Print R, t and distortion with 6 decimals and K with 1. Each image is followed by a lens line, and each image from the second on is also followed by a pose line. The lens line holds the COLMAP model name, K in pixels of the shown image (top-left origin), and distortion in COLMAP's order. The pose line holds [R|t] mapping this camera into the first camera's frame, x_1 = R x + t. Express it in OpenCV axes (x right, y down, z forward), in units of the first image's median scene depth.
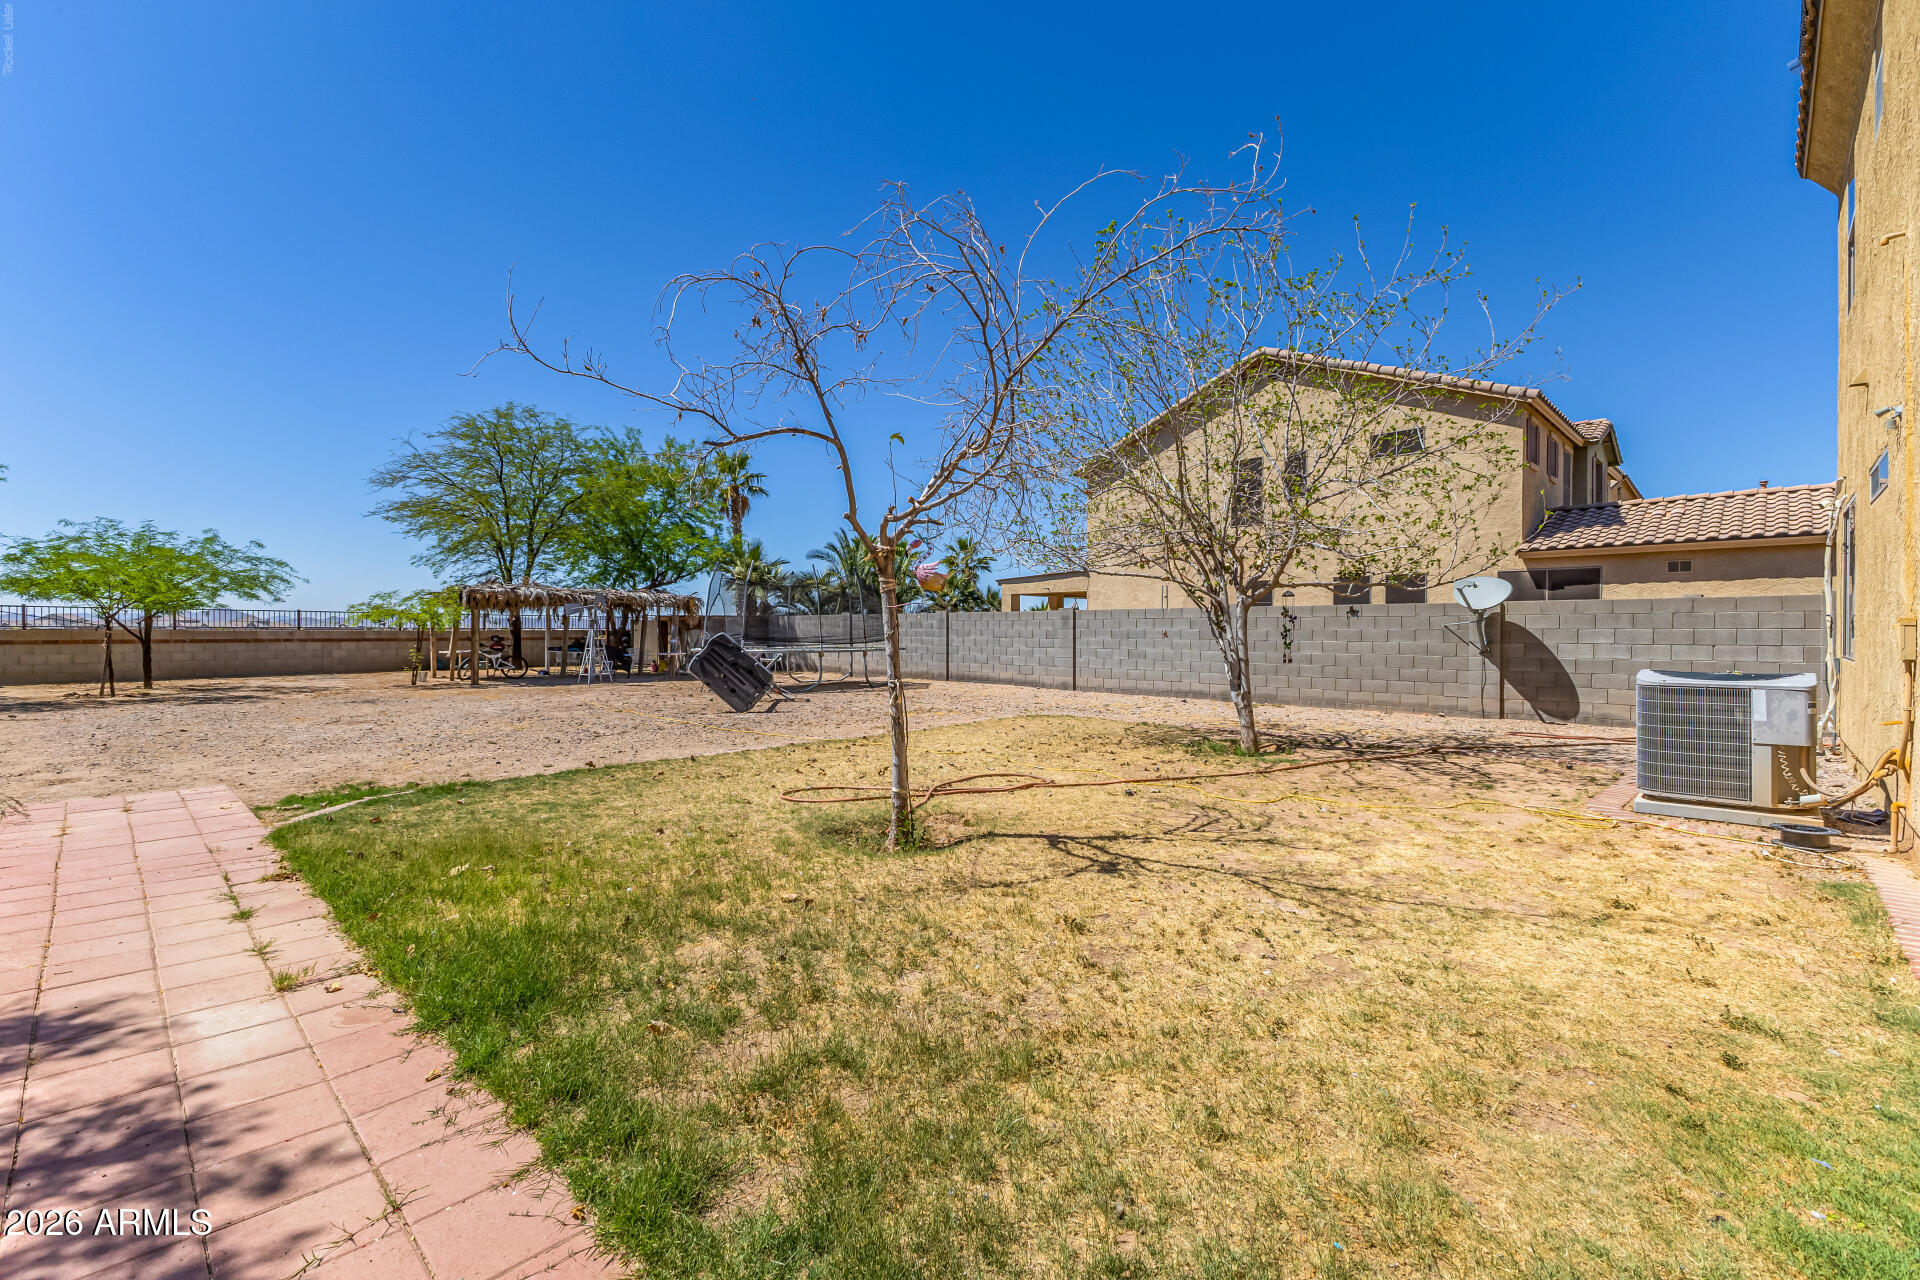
lens RADIAL K [[816.8, 0, 964.1], [0, 816.8, 636.2], [0, 0, 1]] dist [0.000682, 0.000059]
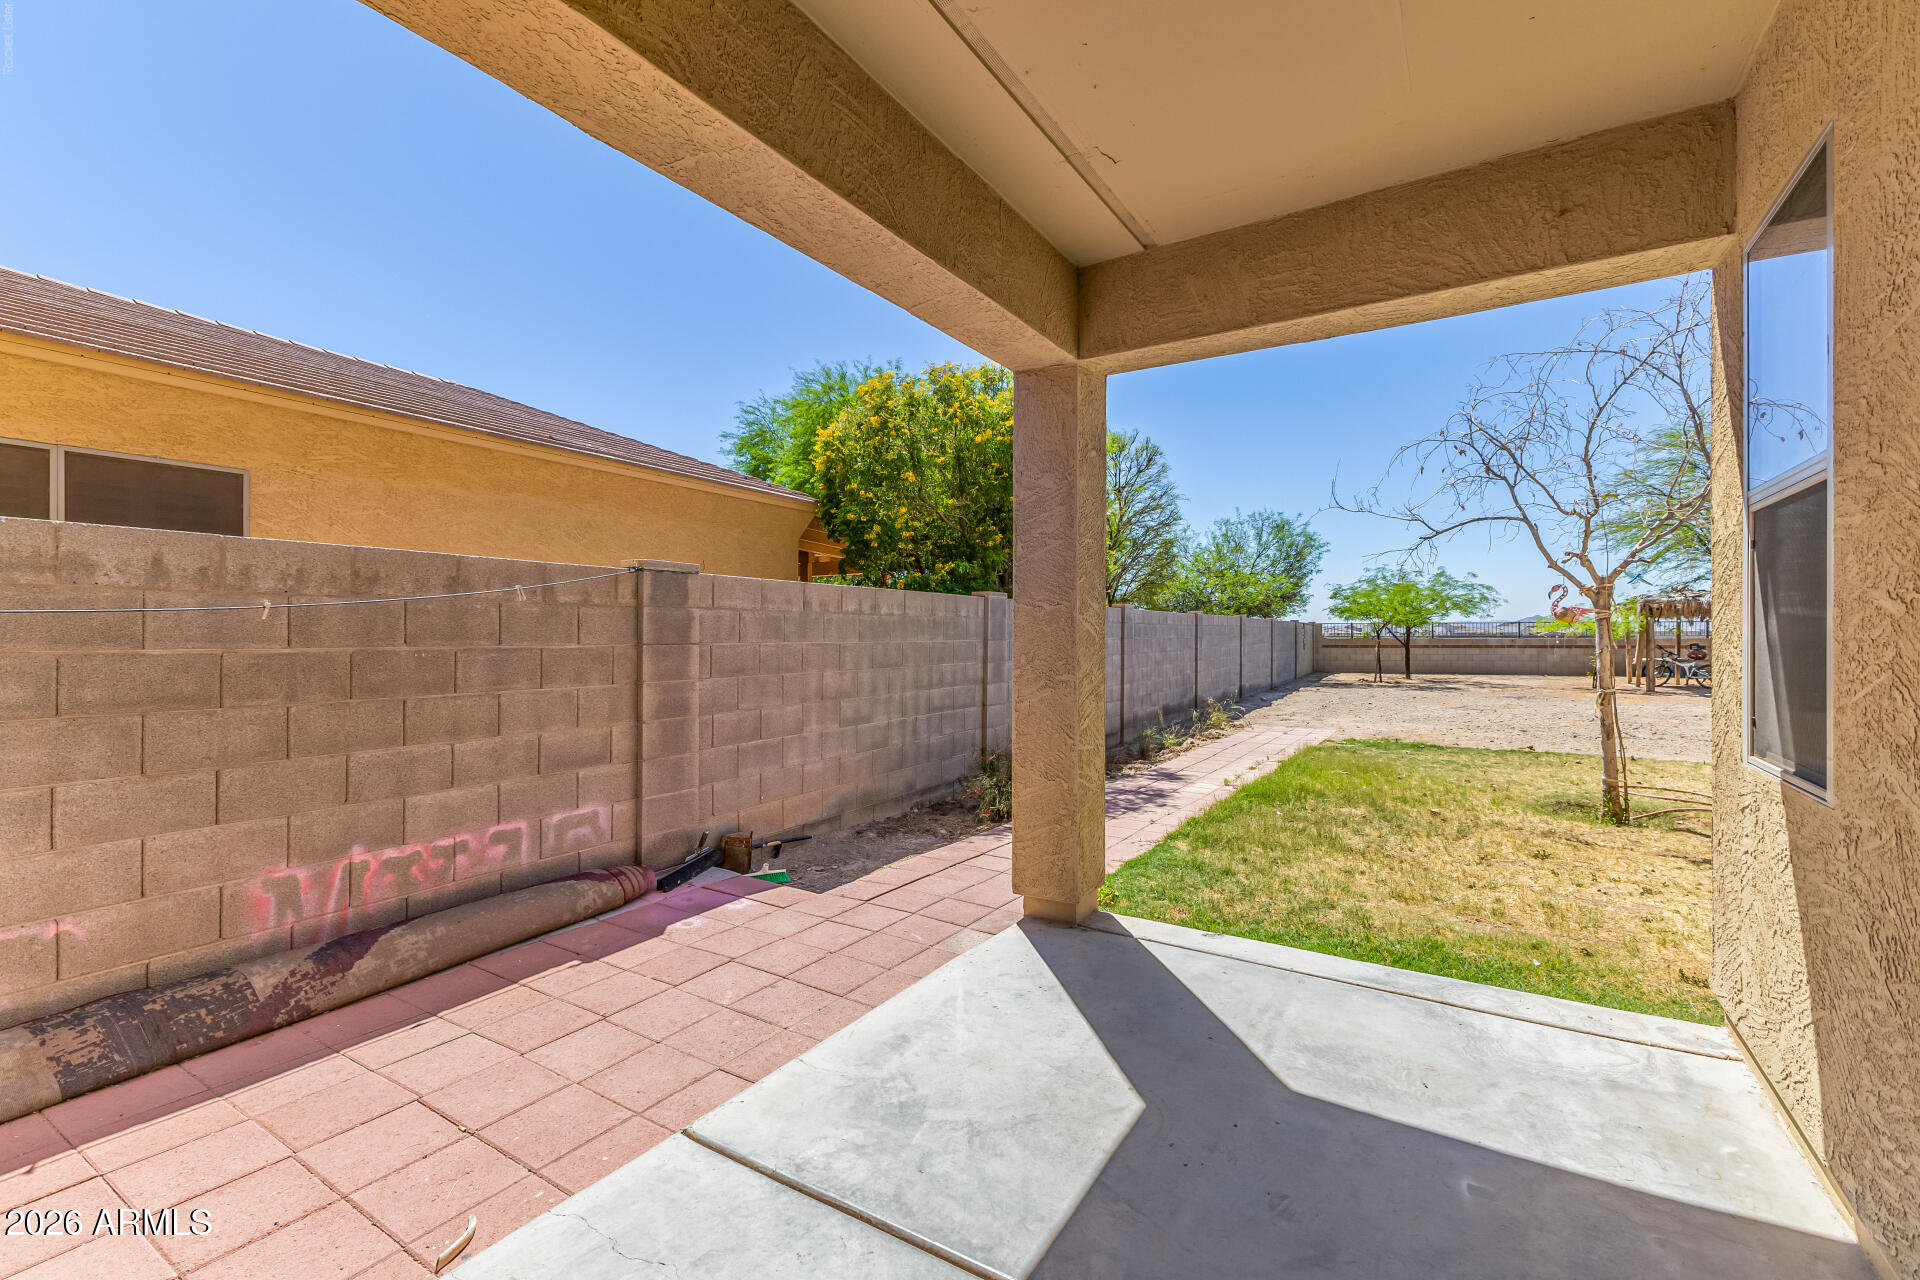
lens RADIAL K [[816.8, 0, 960.8], [0, 816.8, 636.4], [0, 0, 1]] dist [0.000682, 0.000059]
pose [[0.188107, -0.002020, -0.982146, 0.270045], [-0.002967, 0.999992, -0.002625, -0.005686], [0.982144, 0.003407, 0.188100, -0.059139]]
